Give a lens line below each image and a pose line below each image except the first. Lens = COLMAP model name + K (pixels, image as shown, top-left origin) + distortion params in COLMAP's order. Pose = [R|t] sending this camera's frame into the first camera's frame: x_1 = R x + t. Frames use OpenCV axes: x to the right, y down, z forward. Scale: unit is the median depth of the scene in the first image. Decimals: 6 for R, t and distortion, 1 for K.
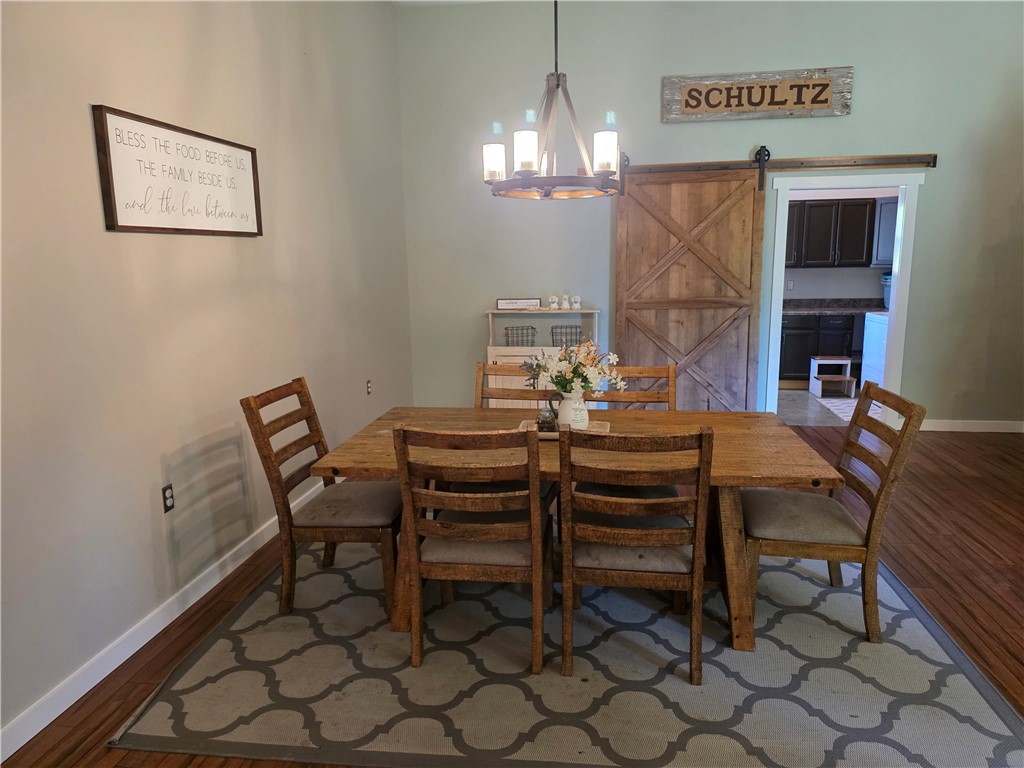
lens RADIAL K [[694.1, 0, 512.0], [0, 694.1, 384.0], [0, 0, 1]] dist [0.052355, -0.052599]
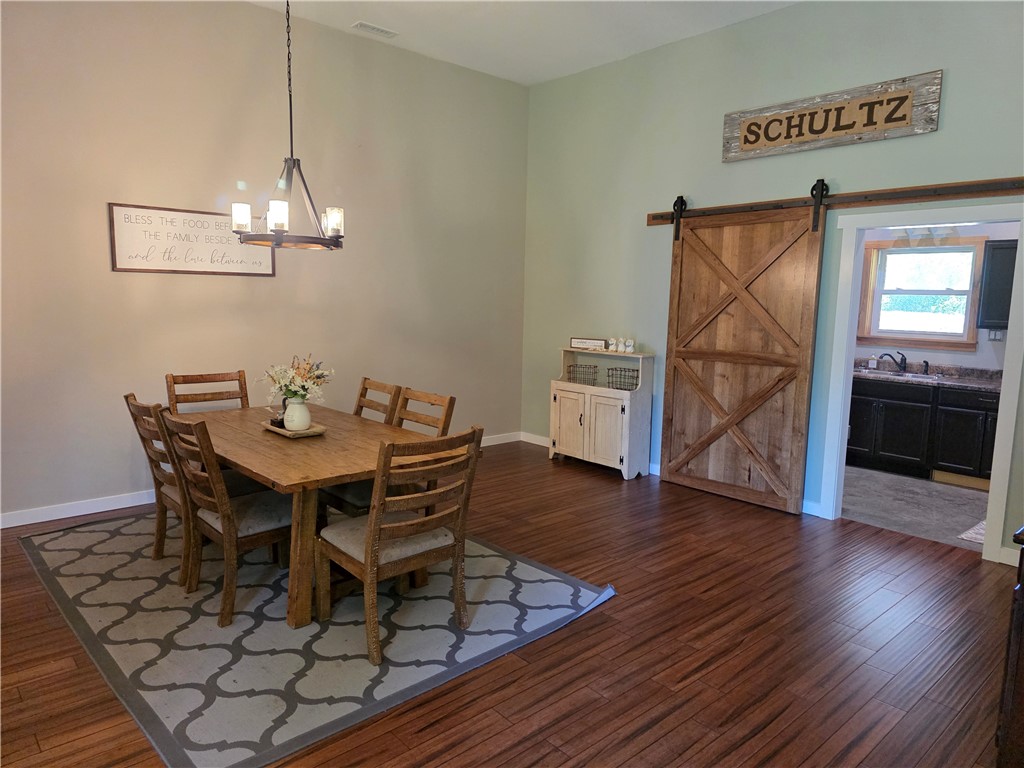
lens RADIAL K [[687.9, 0, 512.0], [0, 687.9, 384.0], [0, 0, 1]] dist [0.059253, -0.046747]
pose [[0.757546, 0.113988, -0.642753, 0.644961], [-0.150220, 0.988651, -0.001719, -0.038561], [0.635262, 0.097857, 0.766072, 0.144418]]
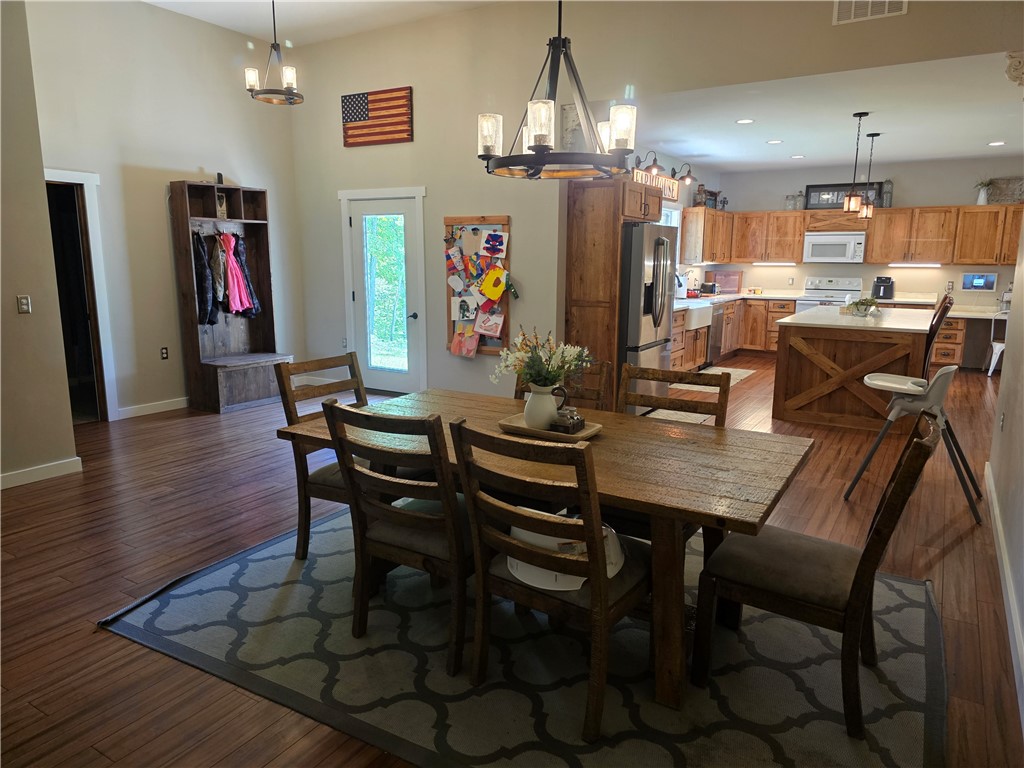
lens RADIAL K [[687.9, 0, 512.0], [0, 687.9, 384.0], [0, 0, 1]] dist [0.059253, -0.046747]
pose [[-0.910820, -0.058124, 0.408692, -0.148322], [0.089251, 0.938893, 0.332436, -0.161727], [-0.403040, 0.339265, -0.849975, 0.977748]]
